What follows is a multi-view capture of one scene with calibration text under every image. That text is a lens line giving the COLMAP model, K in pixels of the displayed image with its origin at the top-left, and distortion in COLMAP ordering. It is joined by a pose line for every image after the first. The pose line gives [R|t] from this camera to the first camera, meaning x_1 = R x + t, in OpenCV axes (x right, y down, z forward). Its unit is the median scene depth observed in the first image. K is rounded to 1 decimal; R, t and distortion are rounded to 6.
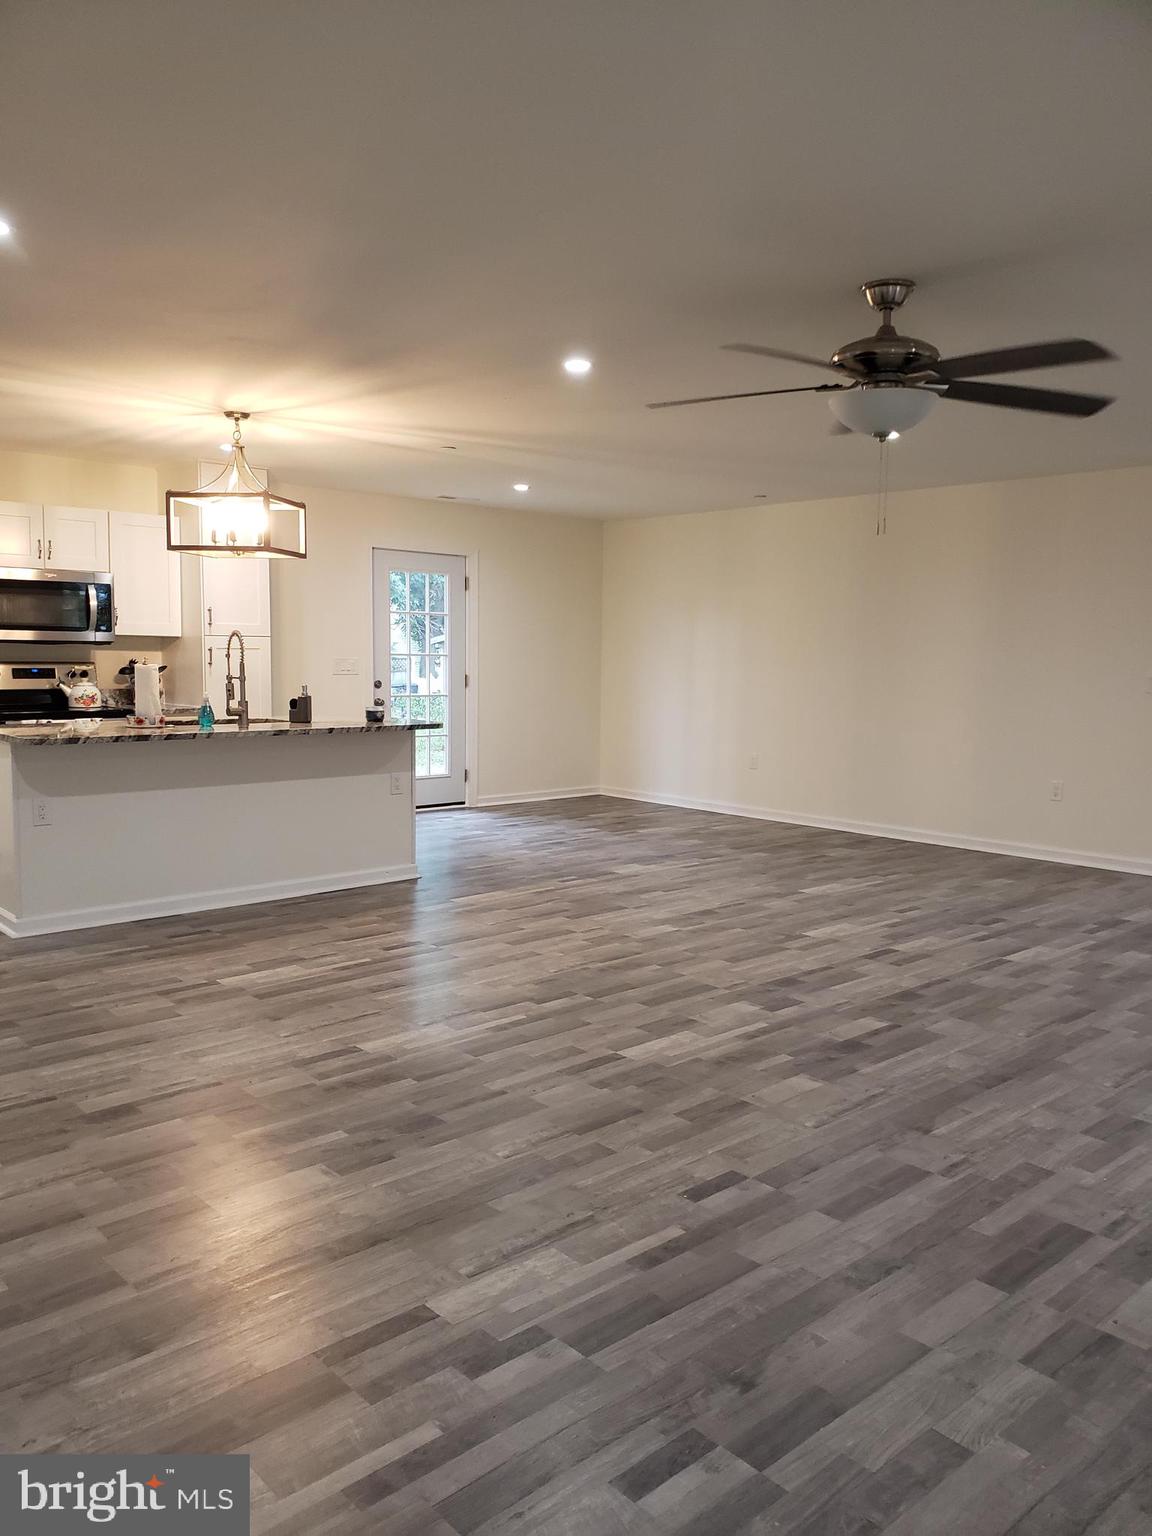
lens RADIAL K [[1188.9, 0, 576.9], [0, 1188.9, 742.2], [0, 0, 1]] dist [0.040584, -0.032534]
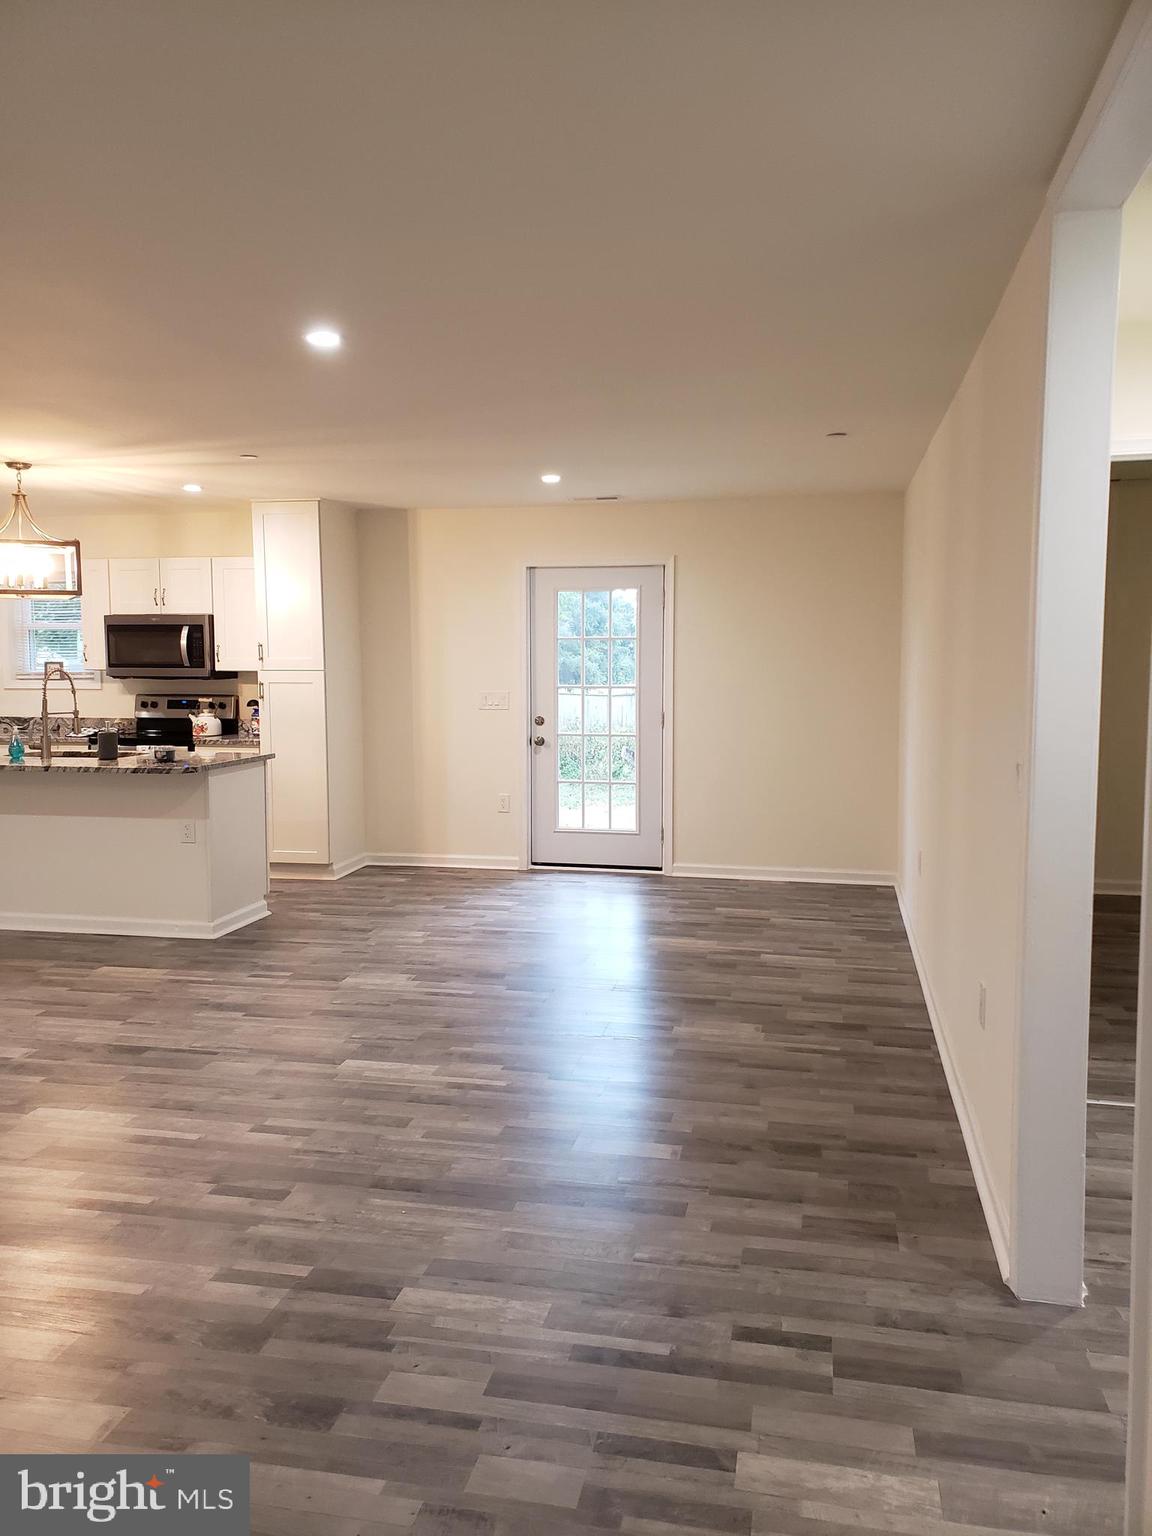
lens RADIAL K [[1188.9, 0, 591.6], [0, 1188.9, 755.6], [0, 0, 1]] dist [0.040584, -0.032534]
pose [[0.586534, 0.052180, -0.808242, 0.811016], [-0.053843, 0.998227, 0.025372, -0.068086], [0.808133, 0.028636, 0.588304, 0.743445]]
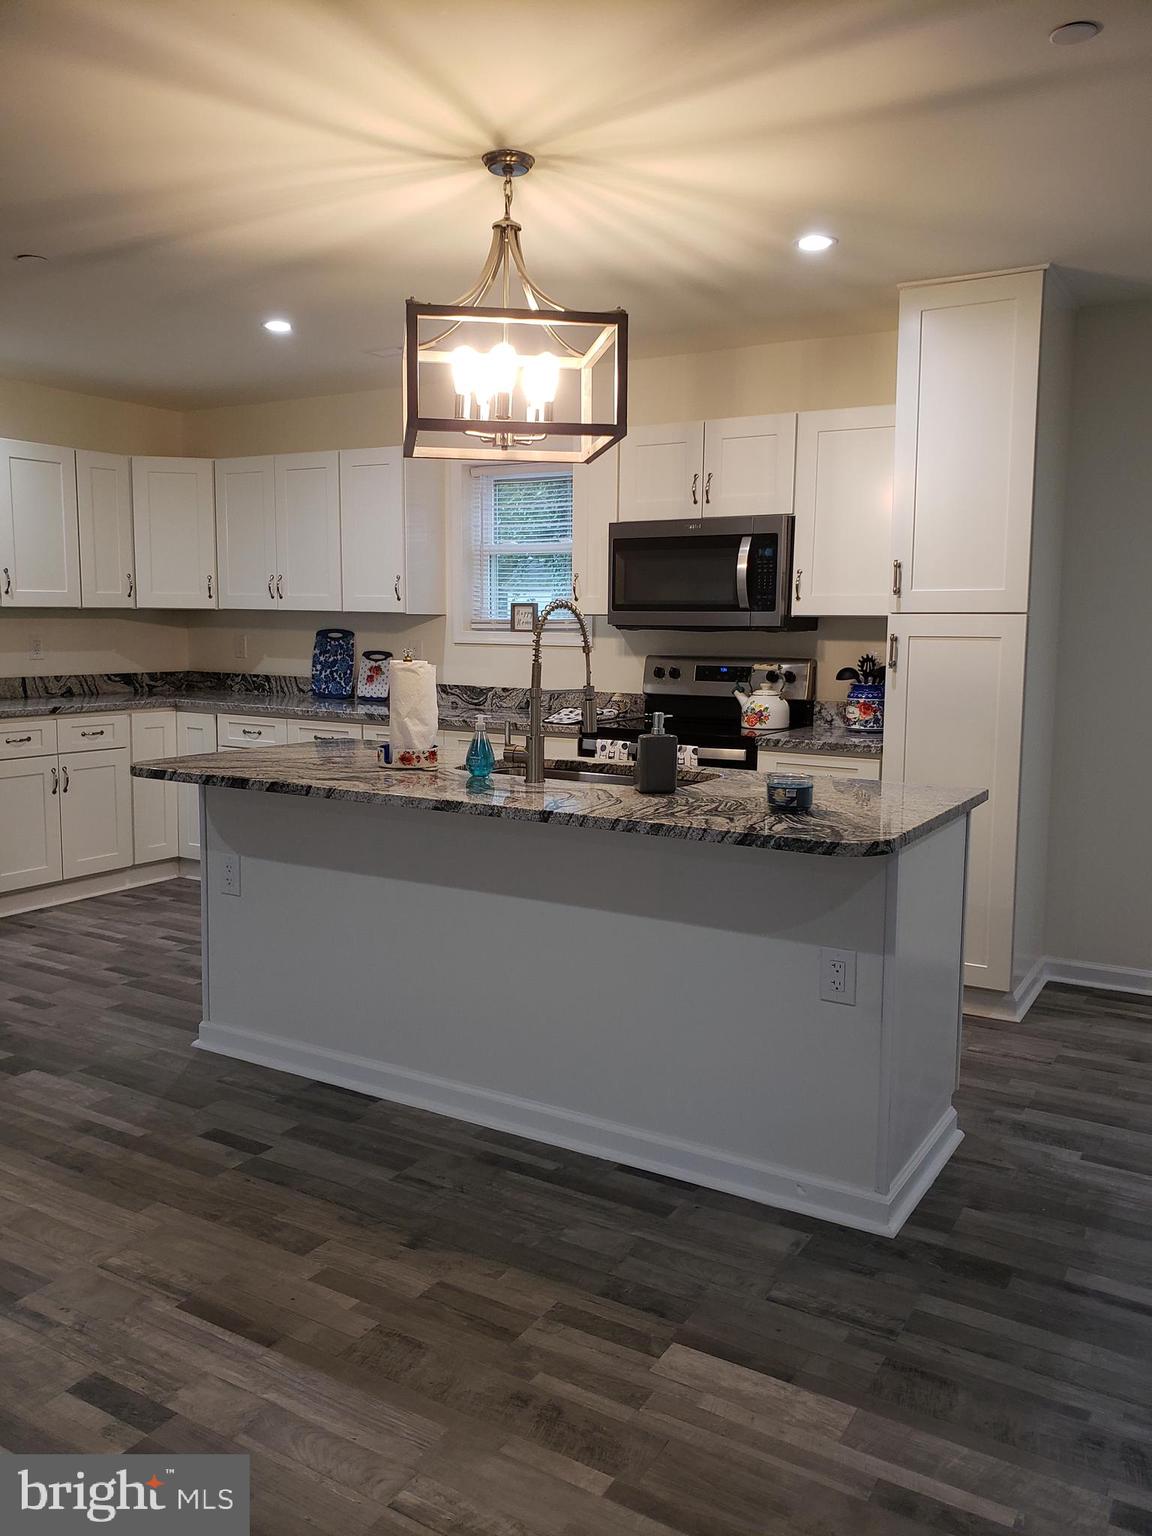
lens RADIAL K [[1188.9, 0, 588.0], [0, 1188.9, 746.4], [0, 0, 1]] dist [0.040584, -0.032534]
pose [[0.288383, 0.089056, -0.953365, 0.201612], [-0.080322, 0.994406, 0.068593, -0.065718], [0.954140, 0.056795, 0.293922, 0.841048]]
